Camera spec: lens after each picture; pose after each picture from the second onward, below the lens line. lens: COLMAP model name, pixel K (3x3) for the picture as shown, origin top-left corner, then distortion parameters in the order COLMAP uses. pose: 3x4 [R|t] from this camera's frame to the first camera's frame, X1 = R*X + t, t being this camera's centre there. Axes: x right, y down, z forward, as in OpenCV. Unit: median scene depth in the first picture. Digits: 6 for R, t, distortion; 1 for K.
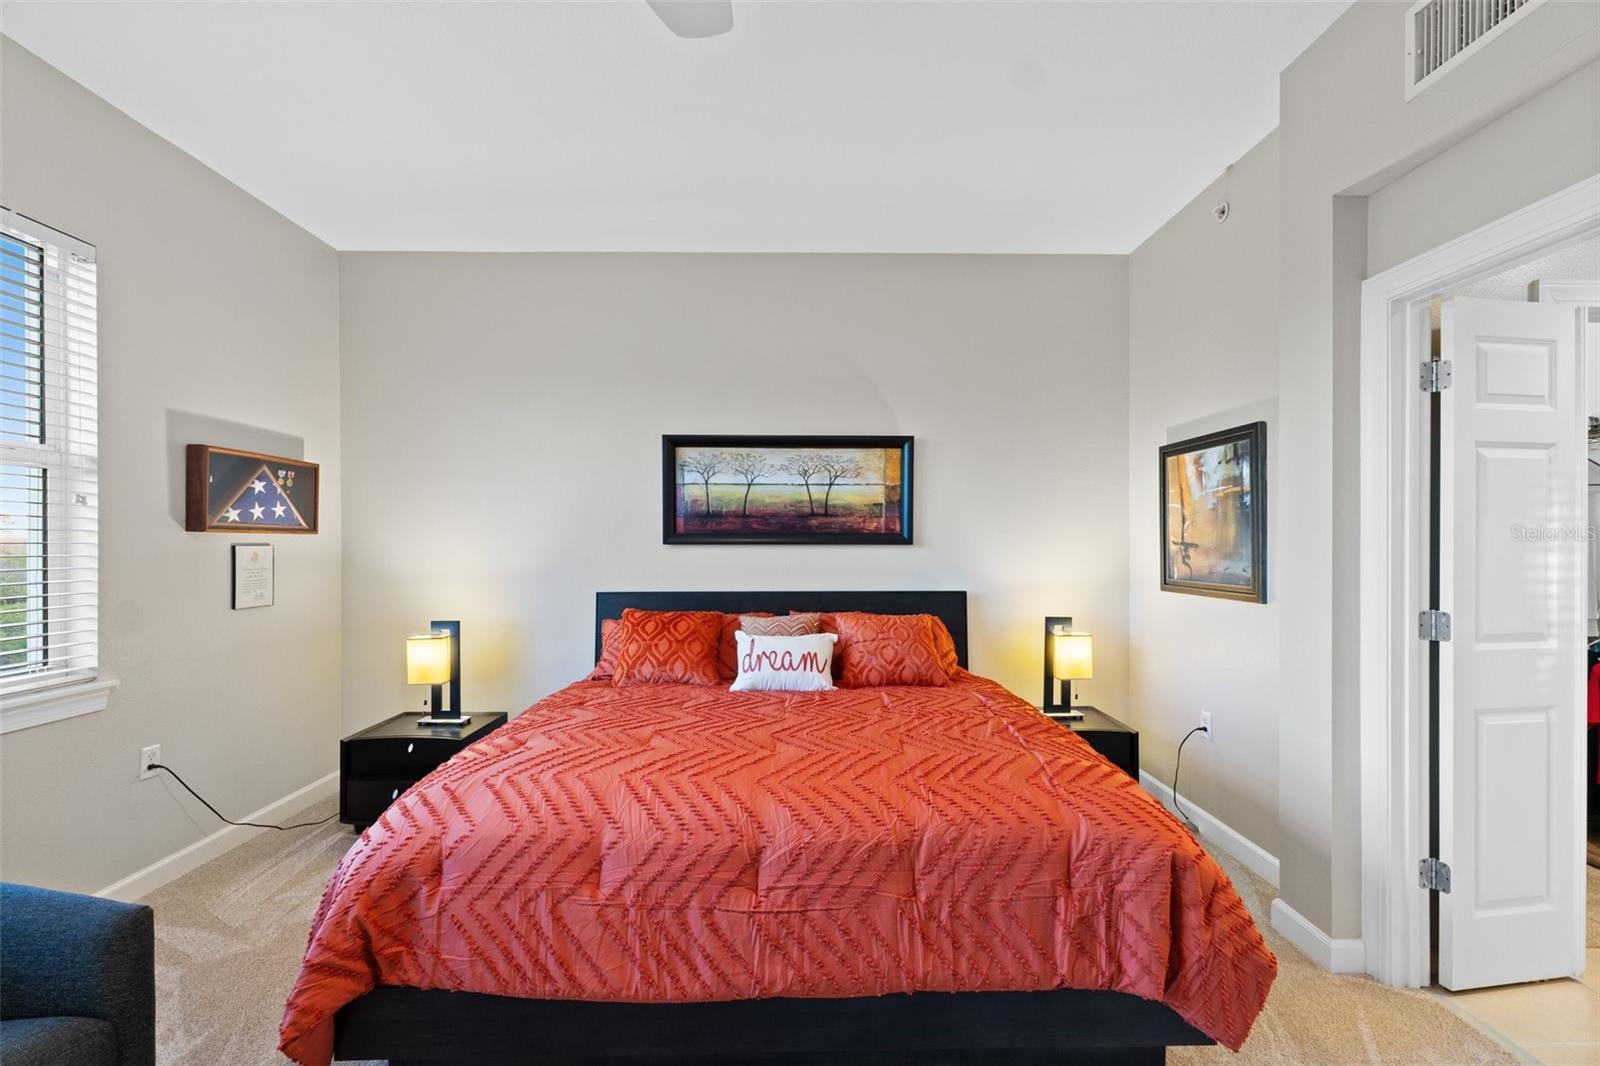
lens RADIAL K [[678.9, 0, 805.5], [0, 678.9, 544.7], [0, 0, 1]] dist [0.005406, 0.000794]
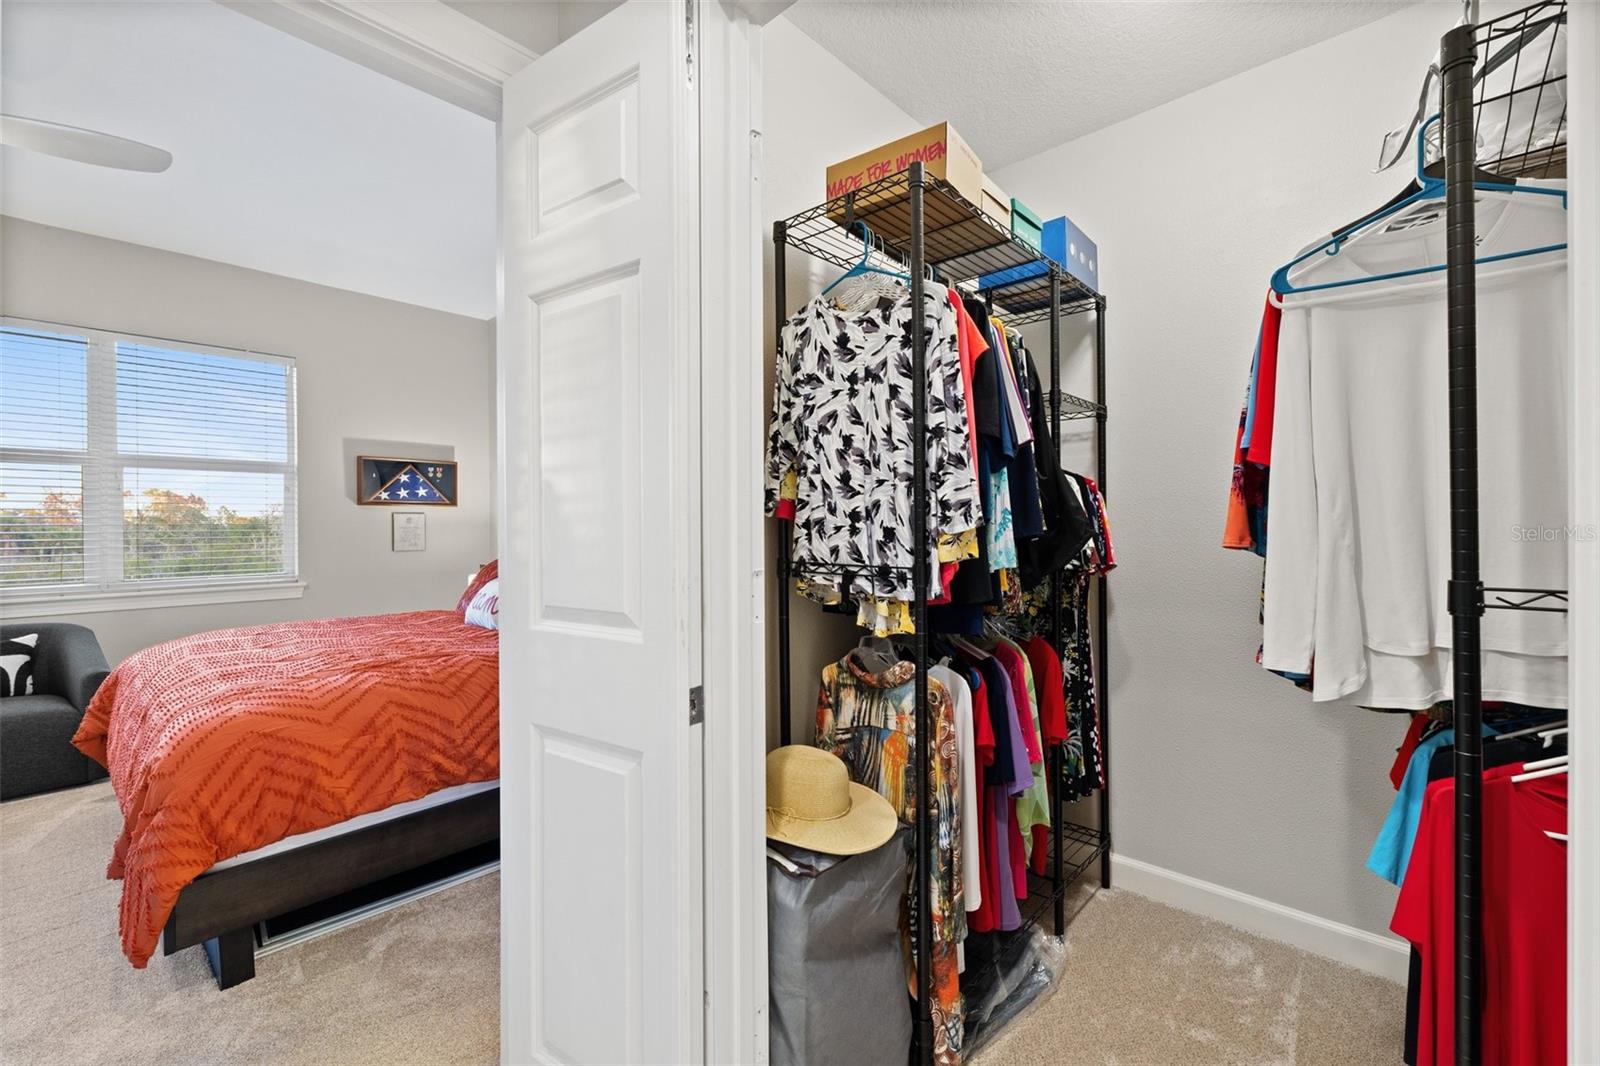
lens RADIAL K [[675.2, 0, 803.2], [0, 675.2, 520.7], [0, 0, 1]] dist [0.003437, 0.000247]
pose [[0.723697, -0.000399, -0.690118, 1.177490], [-0.001743, 0.999996, -0.002406, 0.024501], [0.690116, 0.002944, 0.723693, 0.521938]]
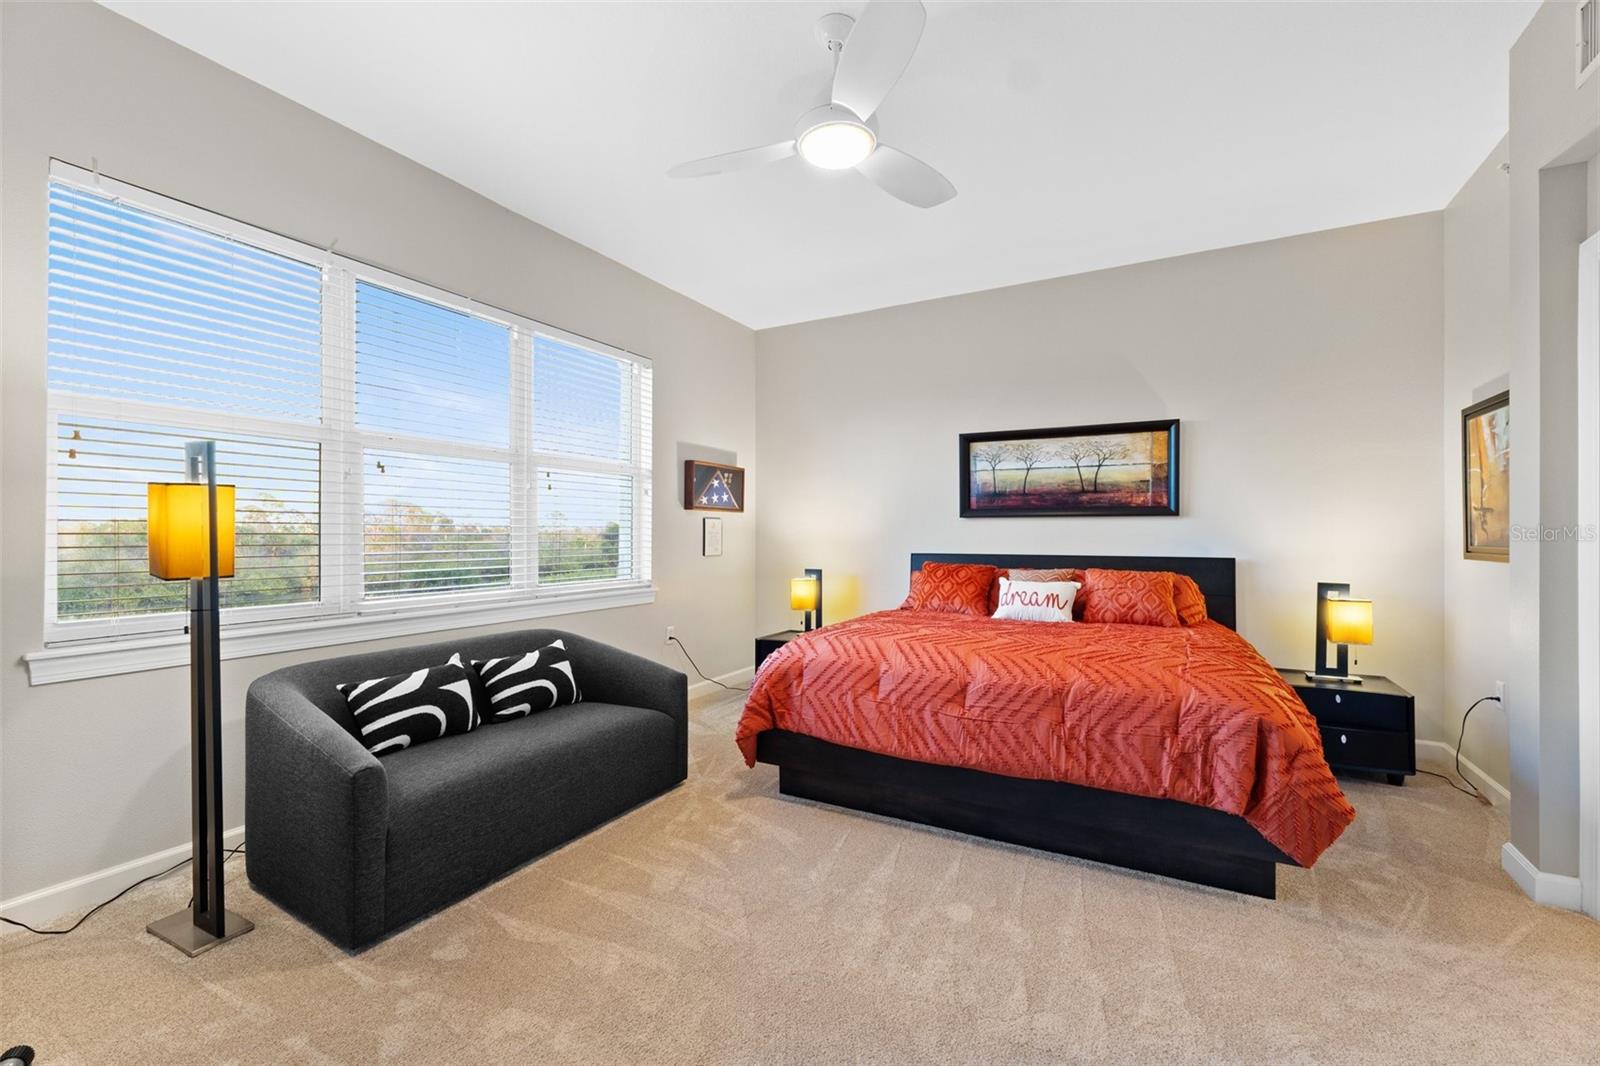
lens RADIAL K [[678.7, 0, 800.0], [0, 678.7, 533.0], [0, 0, 1]] dist [-0.000342, 0.005808]
pose [[0.865165, 0.001578, -0.501485, 0.238398], [-0.004686, 0.999977, -0.004936, 0.049141], [0.501466, 0.006621, 0.865152, -0.377869]]
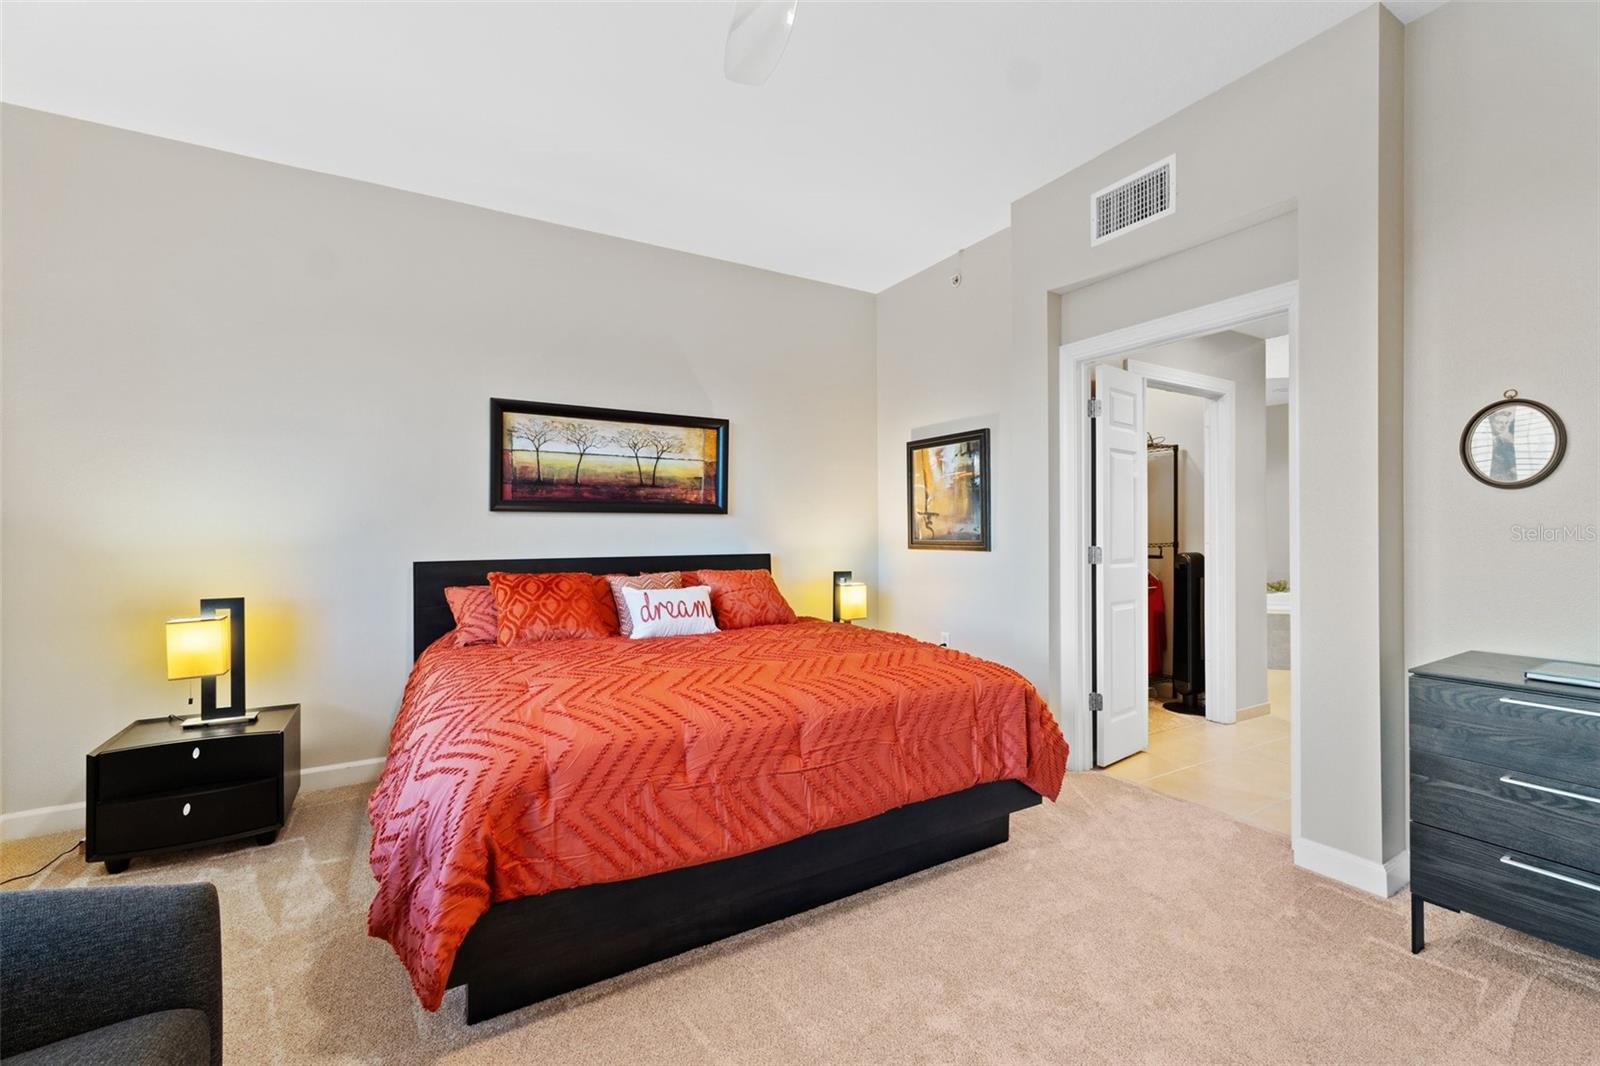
lens RADIAL K [[678.7, 0, 800.0], [0, 678.7, 533.0], [0, 0, 1]] dist [-0.000342, 0.005808]
pose [[0.868218, -0.003086, 0.496173, -0.407196], [0.005250, 0.999982, -0.002966, 0.047749], [-0.496155, 0.005180, 0.868219, -0.076001]]
